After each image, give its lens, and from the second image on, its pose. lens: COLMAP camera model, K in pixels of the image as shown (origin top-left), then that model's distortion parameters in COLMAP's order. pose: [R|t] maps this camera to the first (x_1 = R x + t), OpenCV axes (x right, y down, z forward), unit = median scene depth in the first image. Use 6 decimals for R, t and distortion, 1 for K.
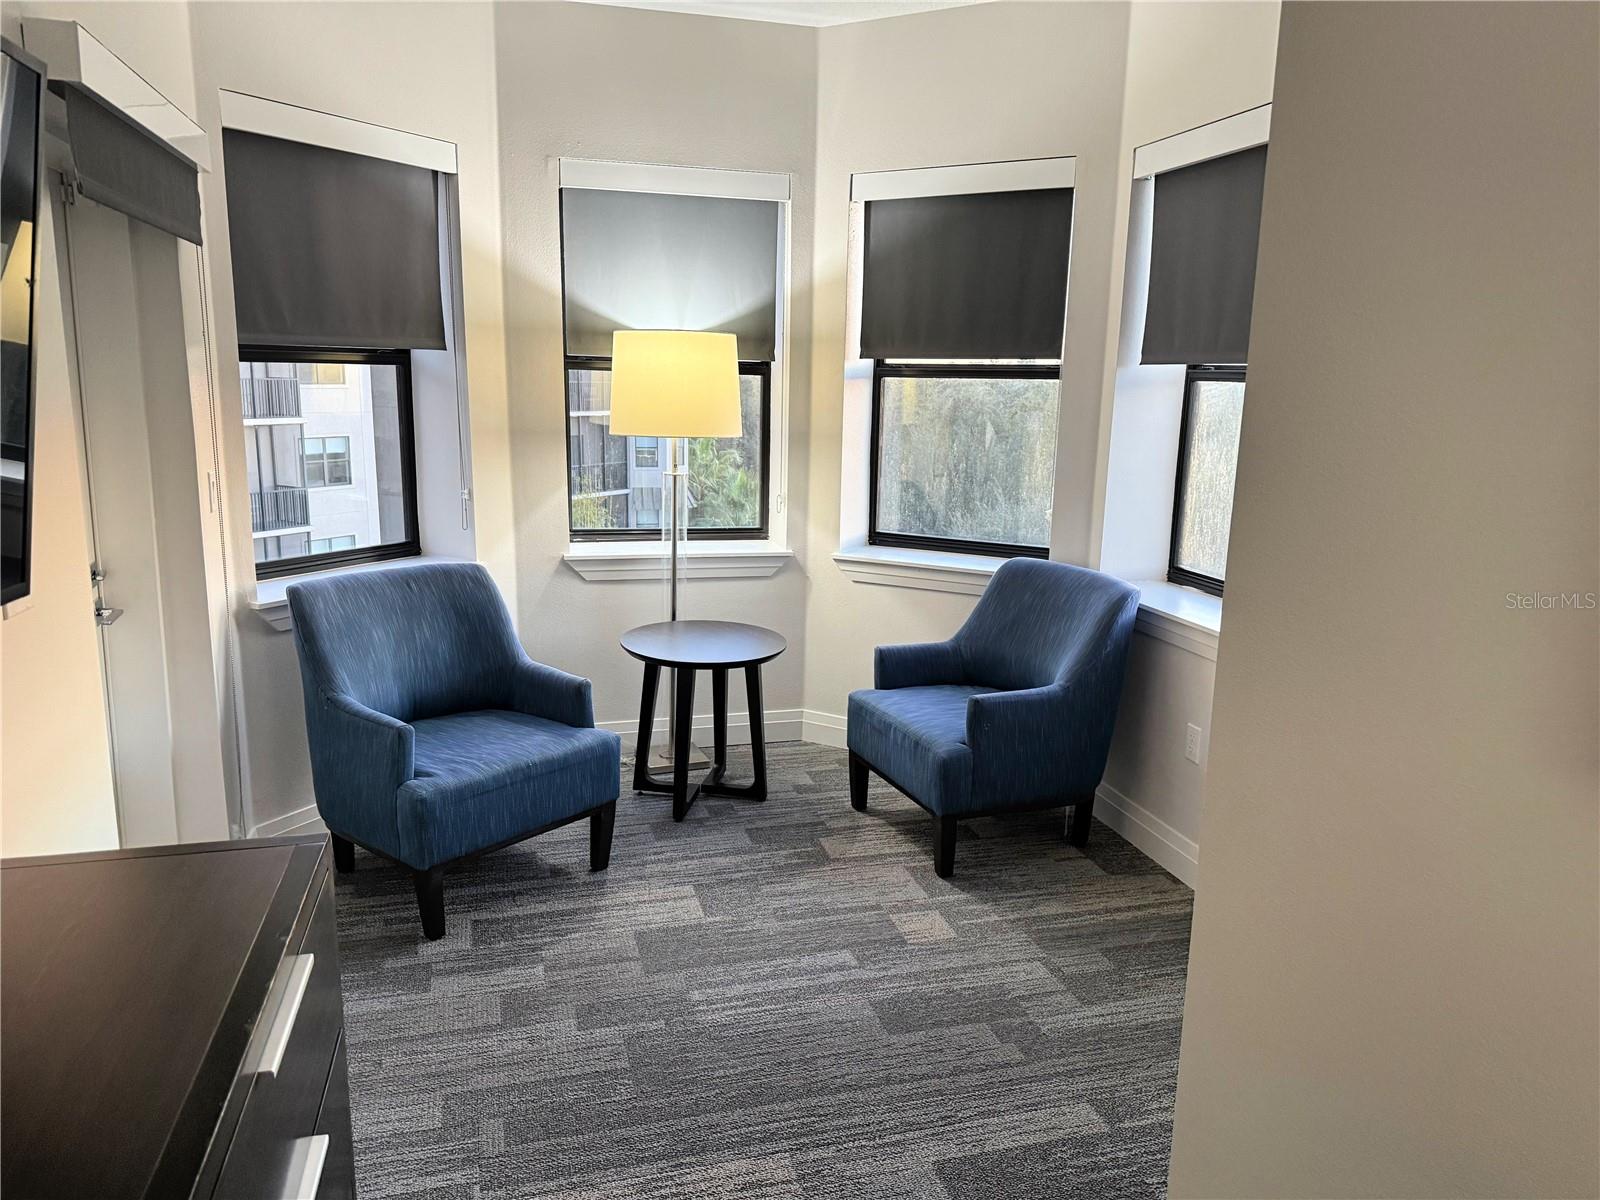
lens RADIAL K [[1130.4, 0, 802.8], [0, 1130.4, 599.9], [0, 0, 1]] dist [0.082980, -0.109220]
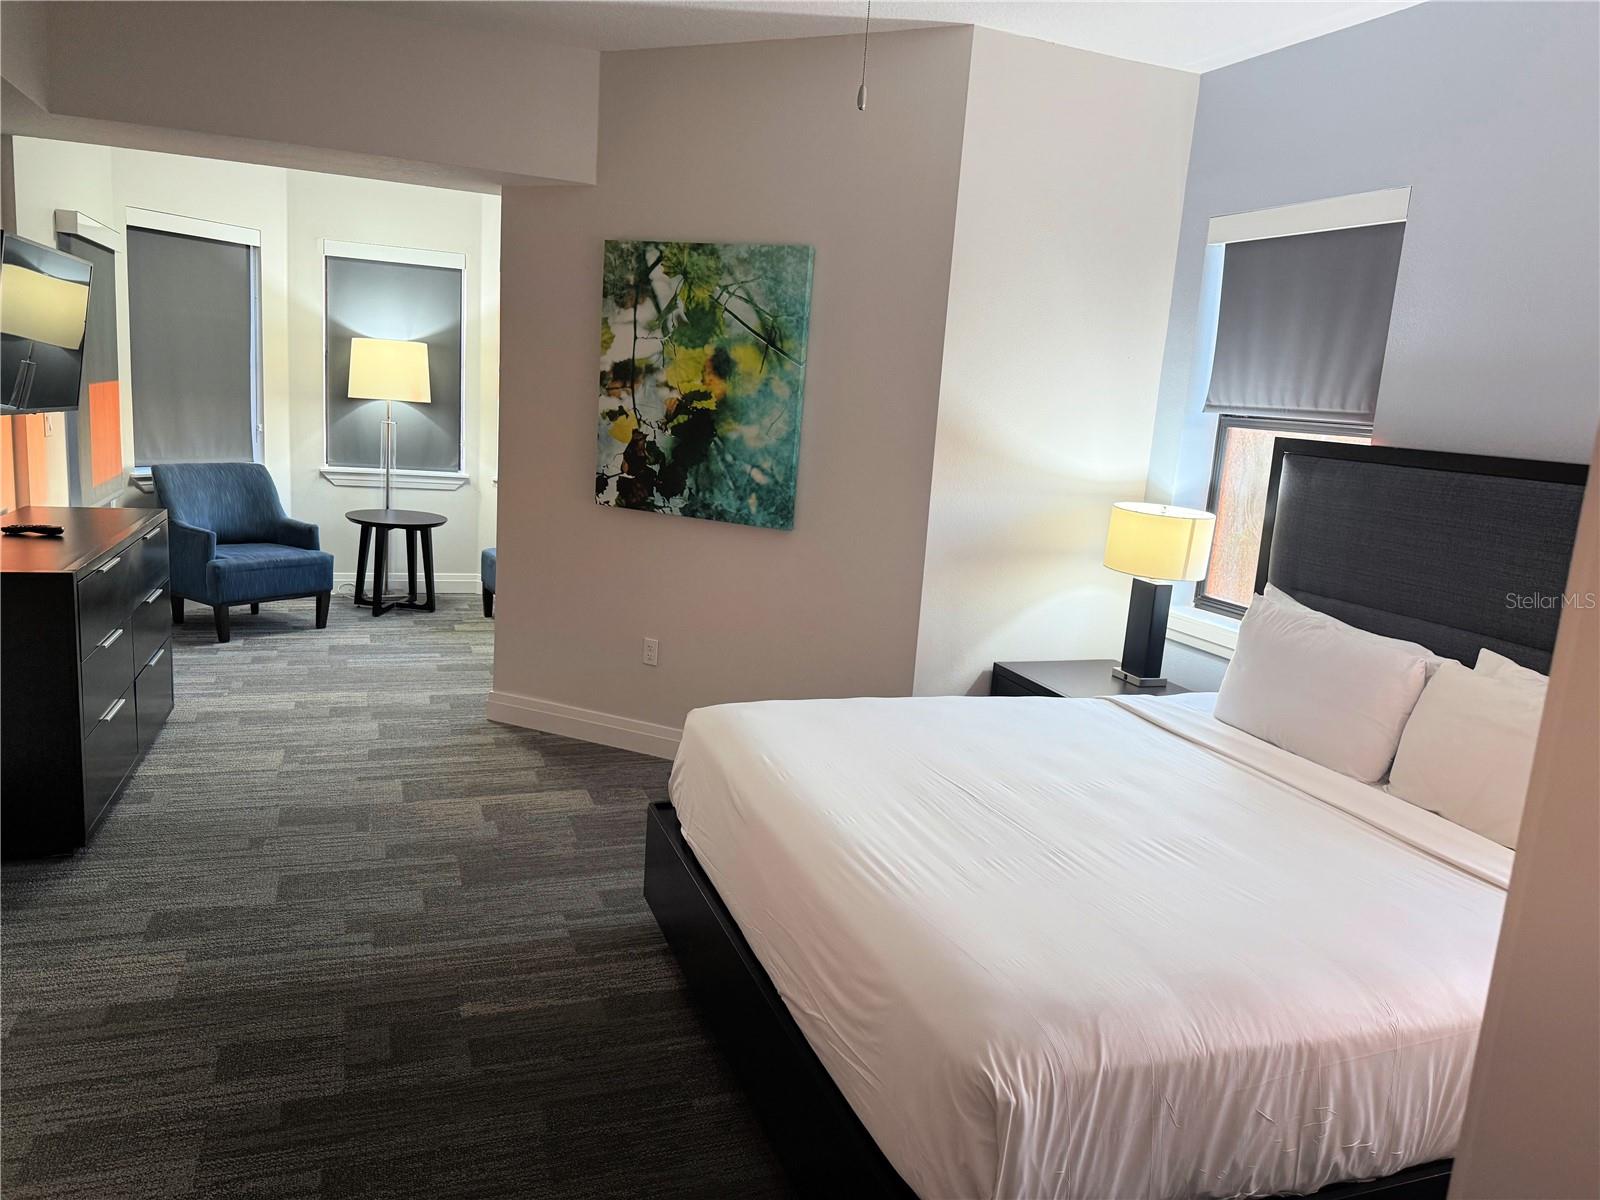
lens RADIAL K [[1130.4, 0, 802.8], [0, 1130.4, 599.9], [0, 0, 1]] dist [0.082980, -0.109220]
pose [[0.994893, 0.032932, 0.095408, 0.432783], [-0.031889, 0.999414, -0.012440, 0.192603], [-0.095761, 0.009334, 0.995361, -0.958819]]
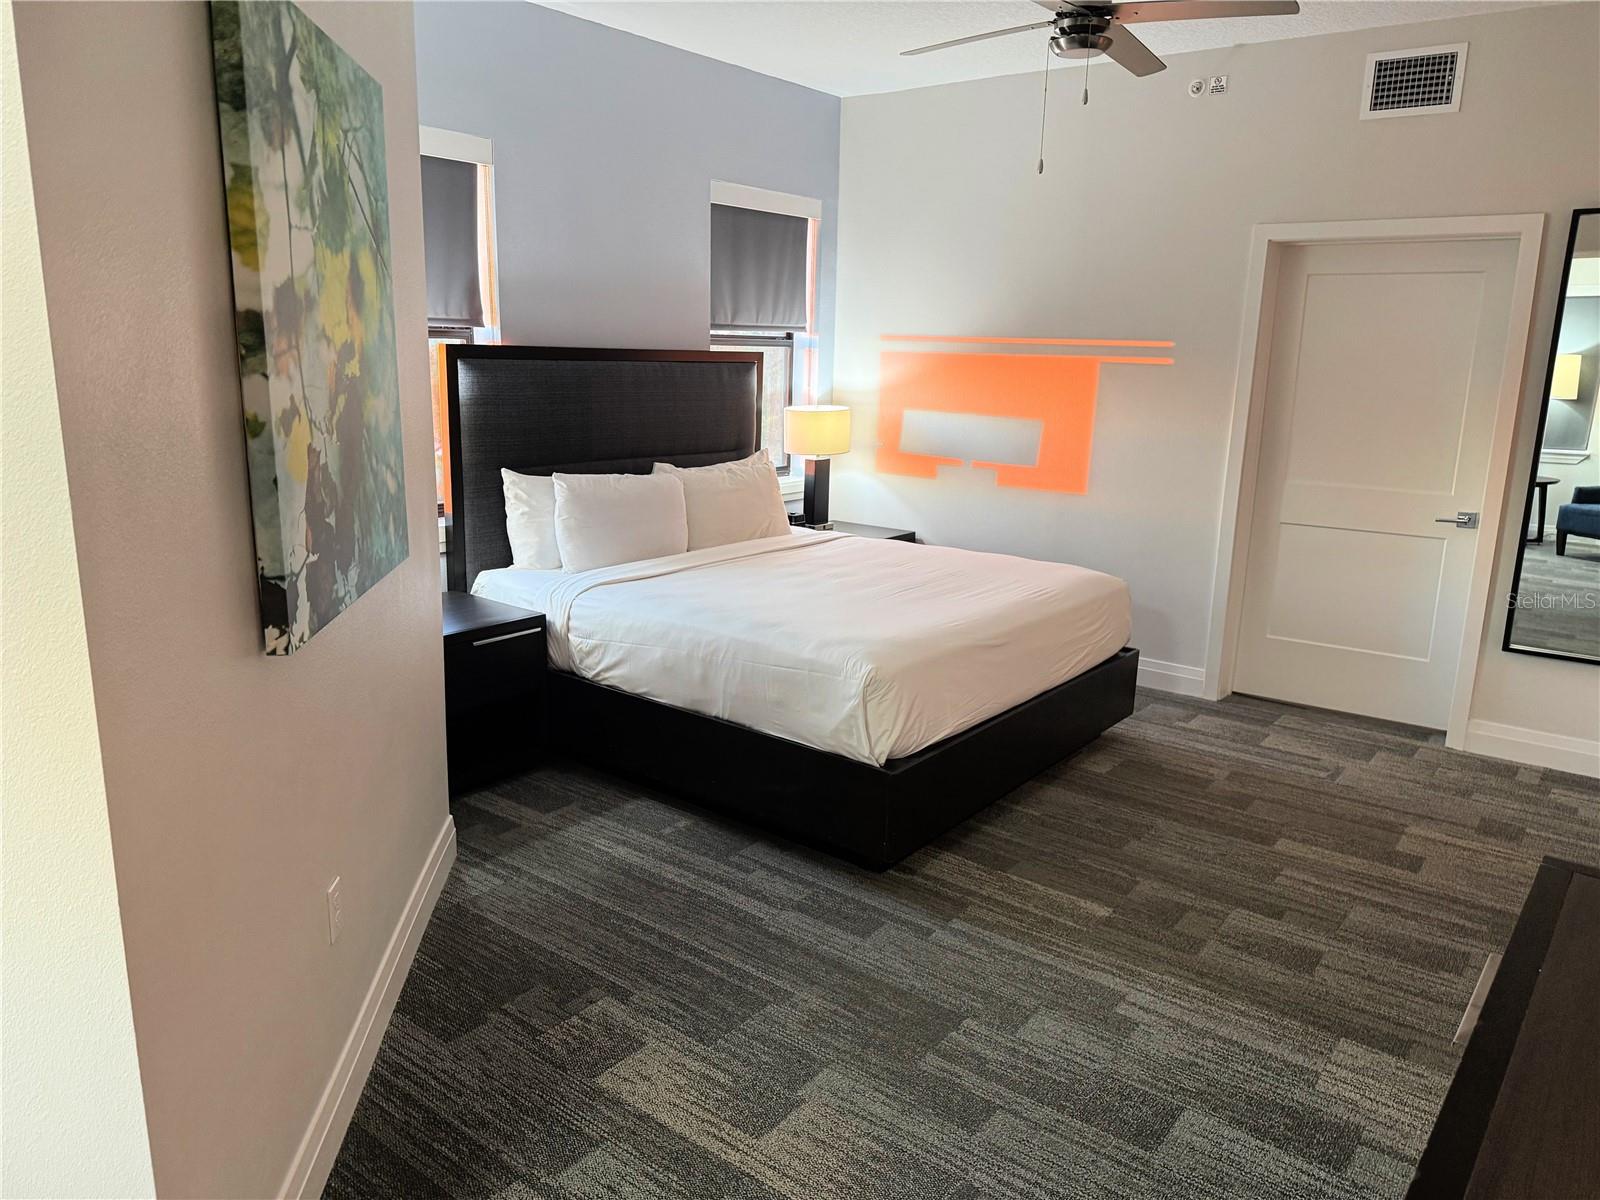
lens RADIAL K [[1130.4, 0, 802.8], [0, 1130.4, 599.9], [0, 0, 1]] dist [0.082980, -0.109220]
pose [[-0.597991, -0.207531, 0.774169, -0.400100], [0.128645, 0.928522, 0.348278, -0.180515], [-0.791111, 0.307860, -0.528550, 0.836354]]
